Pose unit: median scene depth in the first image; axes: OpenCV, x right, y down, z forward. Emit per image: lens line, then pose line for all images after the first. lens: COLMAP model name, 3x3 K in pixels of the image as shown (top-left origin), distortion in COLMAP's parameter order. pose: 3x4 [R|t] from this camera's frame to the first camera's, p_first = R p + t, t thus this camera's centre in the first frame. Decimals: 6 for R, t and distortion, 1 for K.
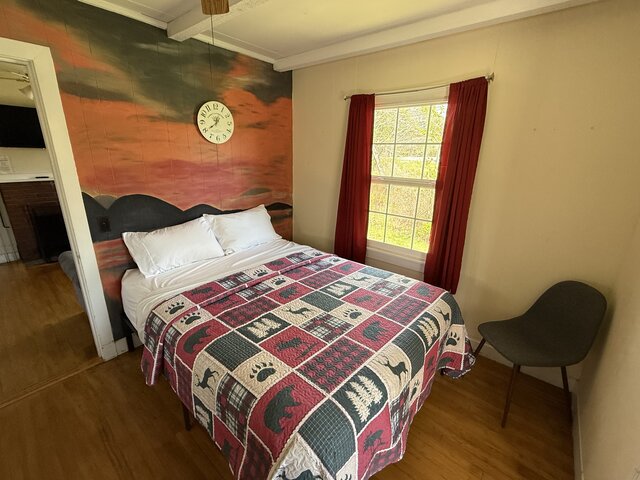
lens RADIAL K [[281.6, 0, 322.8], [0, 281.6, 238.4], [0, 0, 1]] dist [-0.003276, 0.000900]
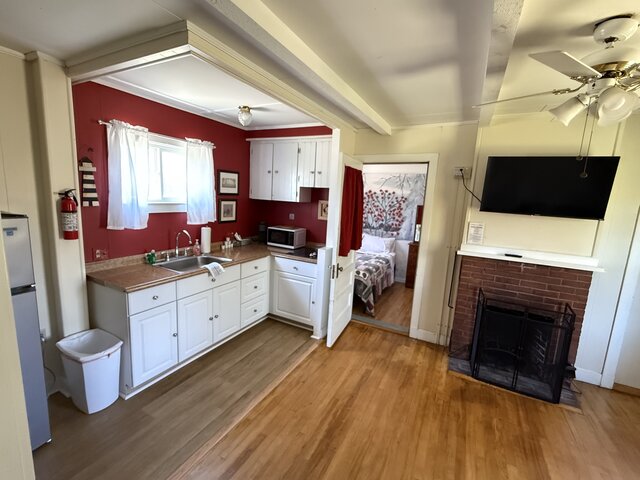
lens RADIAL K [[281.6, 0, 318.1], [0, 281.6, 240.1], [0, 0, 1]] dist [-0.003276, 0.000900]
pose [[0.209982, 0.147164, -0.966566, -0.457918], [-0.327577, 0.942056, 0.072268, -0.149538], [0.921195, 0.301450, 0.246022, 0.397573]]
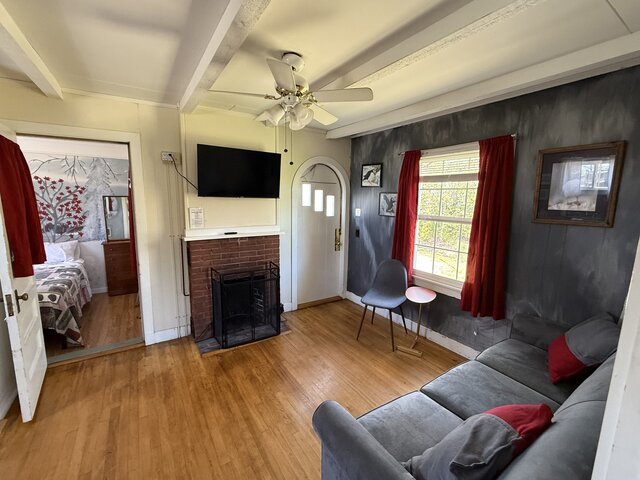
lens RADIAL K [[281.6, 0, 317.8], [0, 281.6, 241.0], [0, 0, 1]] dist [-0.003276, 0.000900]
pose [[0.955990, 0.040581, -0.290581, -0.544432], [-0.081724, 0.988024, -0.130884, -0.114755], [0.281789, 0.148871, 0.947857, 0.332082]]
